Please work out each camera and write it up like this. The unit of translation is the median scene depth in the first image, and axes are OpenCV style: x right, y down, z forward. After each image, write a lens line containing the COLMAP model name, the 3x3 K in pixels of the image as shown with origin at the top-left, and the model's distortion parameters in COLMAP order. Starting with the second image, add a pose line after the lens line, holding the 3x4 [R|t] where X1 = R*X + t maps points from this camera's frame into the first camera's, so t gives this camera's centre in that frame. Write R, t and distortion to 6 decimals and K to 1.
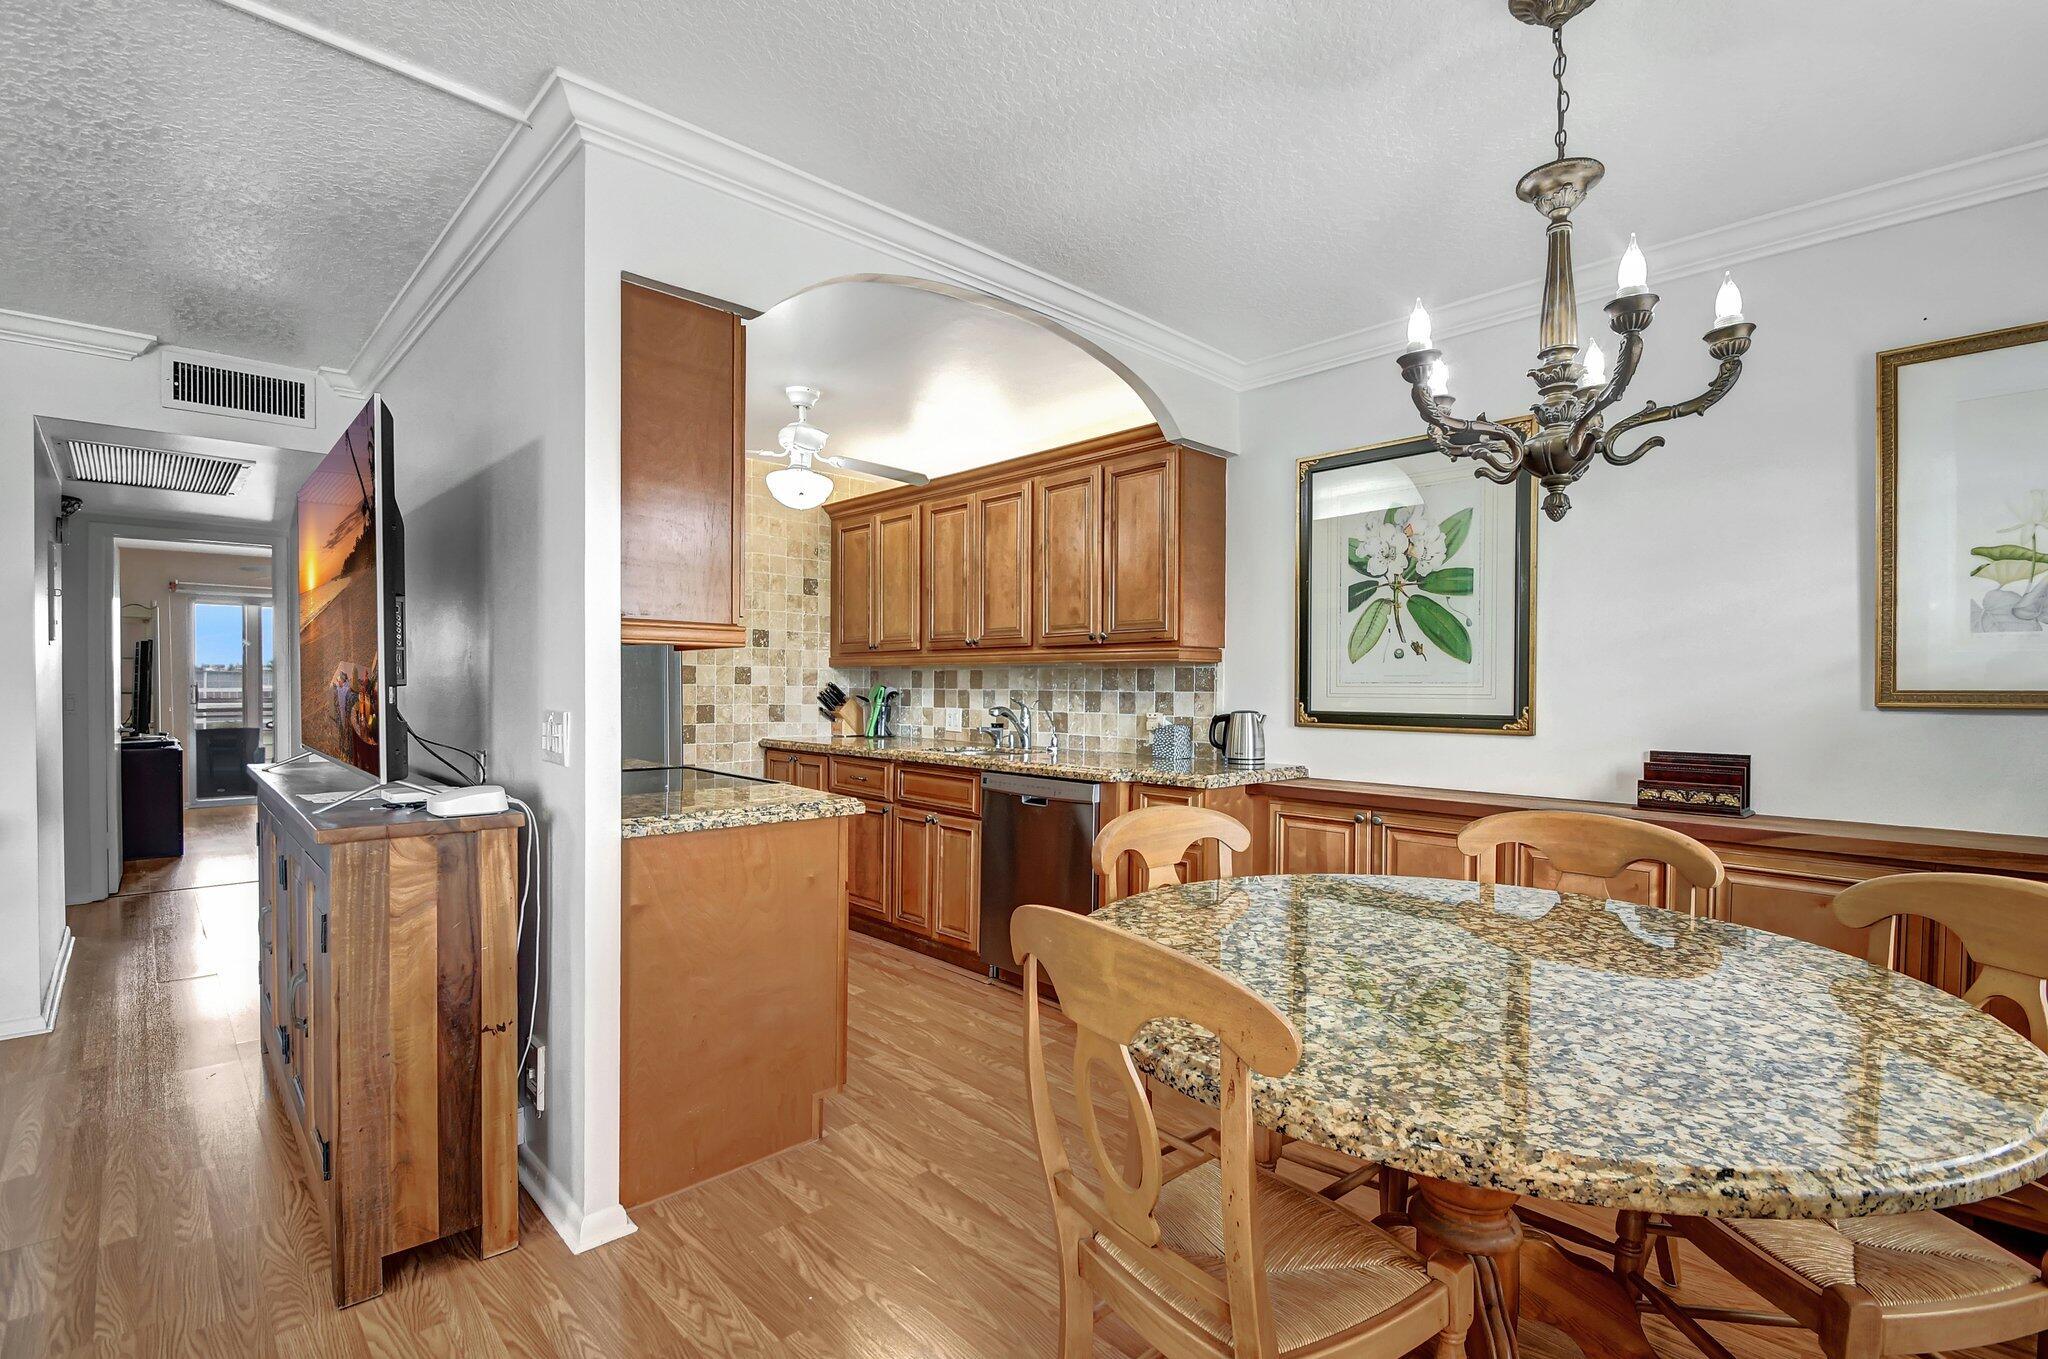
lens RADIAL K [[964.5, 0, 986.6], [0, 964.5, 690.5], [0, 0, 1]] dist [-0.023433, 0.011960]
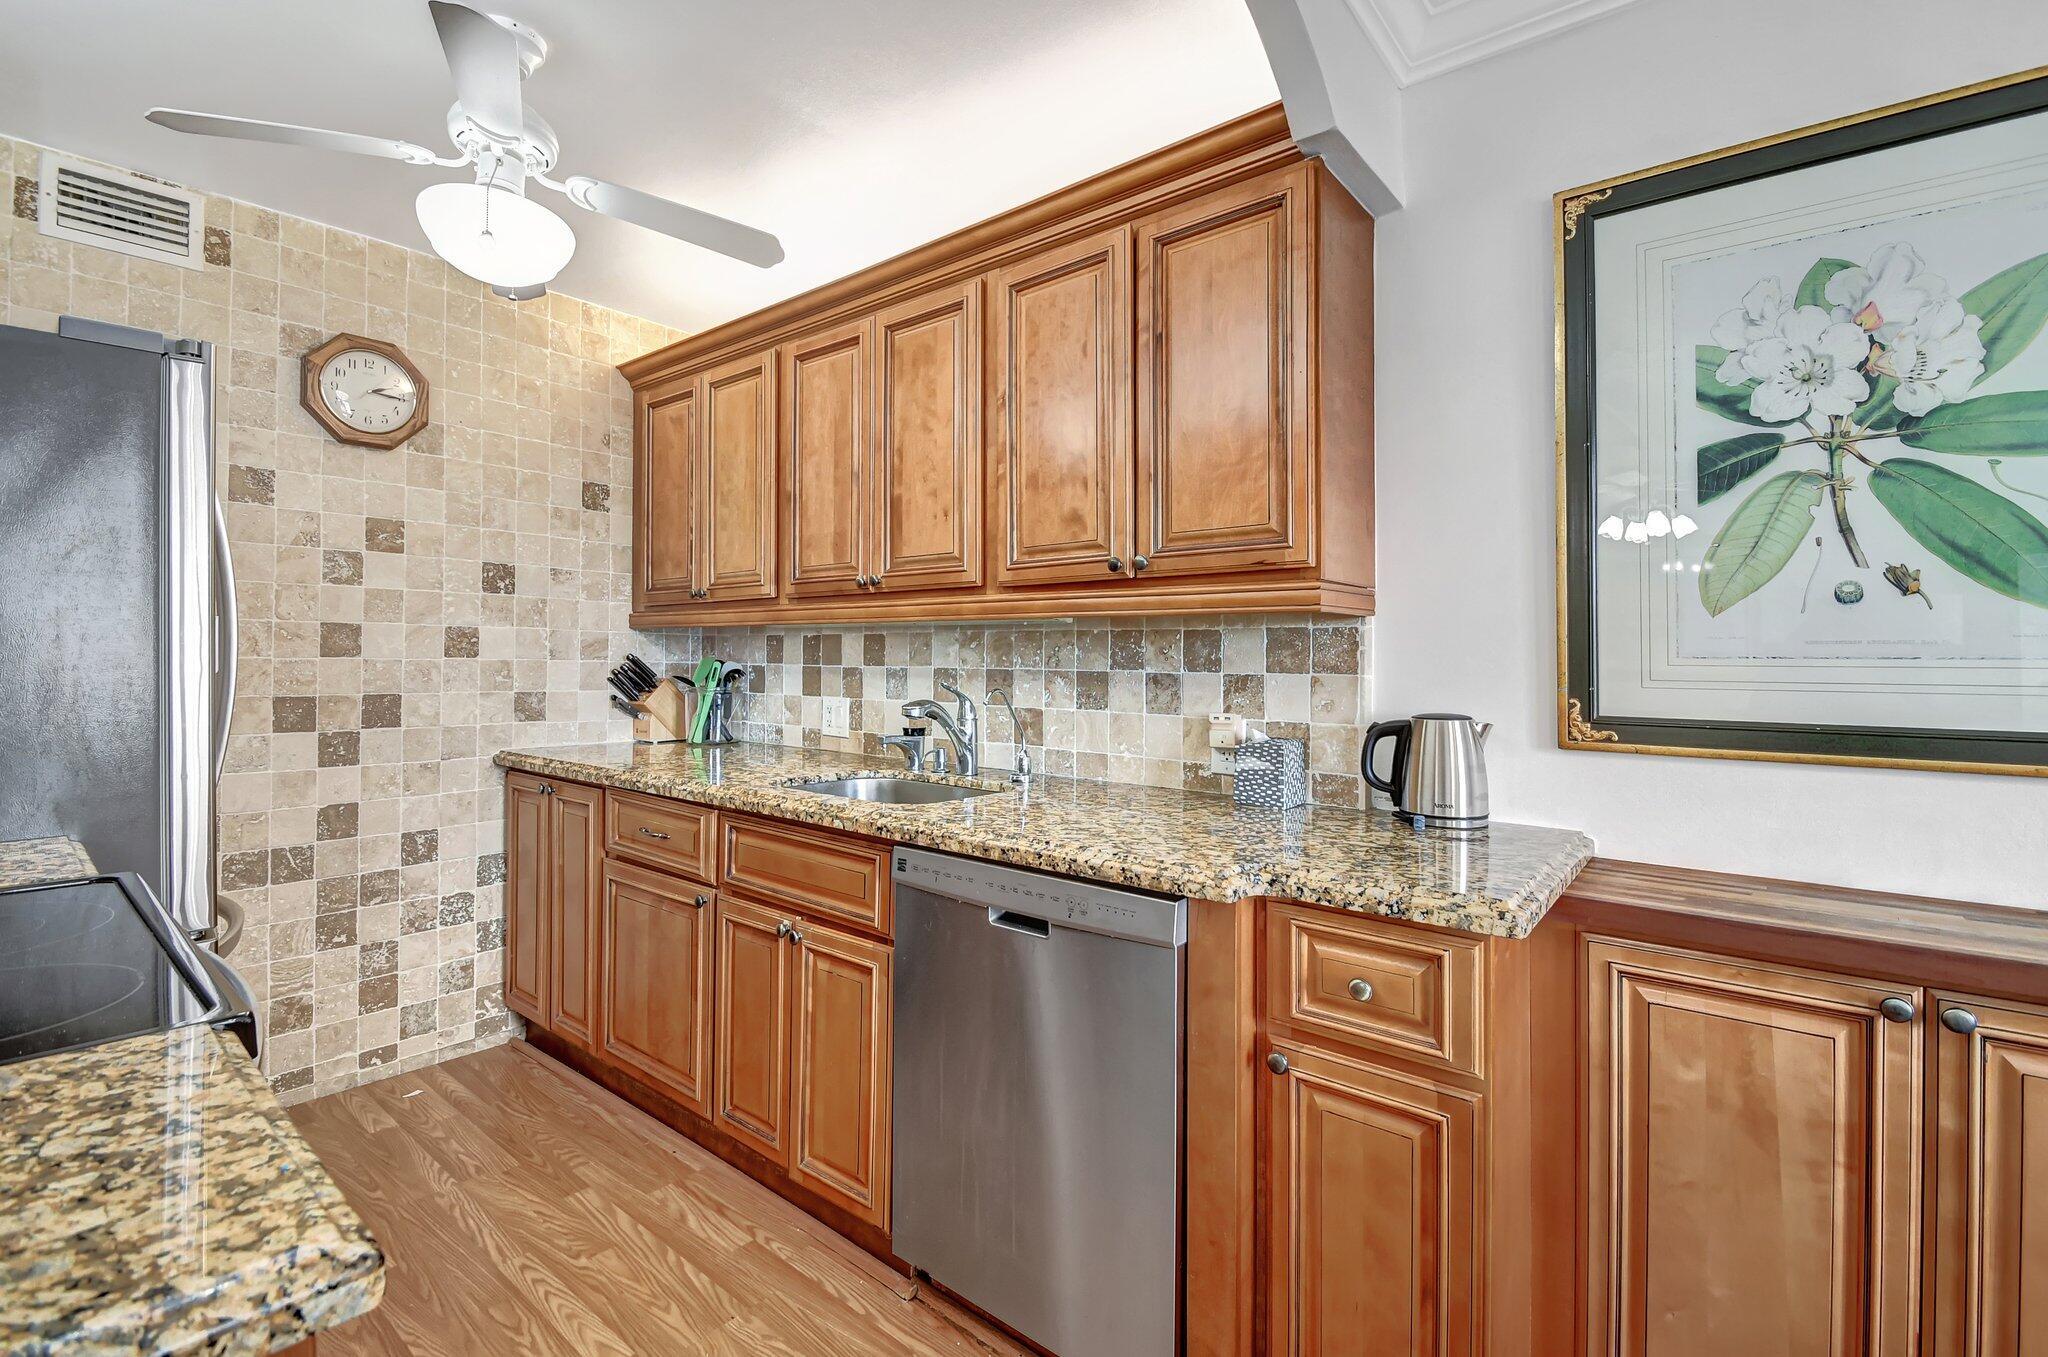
lens RADIAL K [[924.8, 0, 1010.7], [0, 924.8, 648.4], [0, 0, 1]] dist [0.000666, -0.012377]
pose [[0.988686, -0.000409, 0.150001, -0.014938], [0.002071, 0.999938, -0.010926, -0.006536], [-0.149987, 0.011113, 0.988625, 0.493181]]
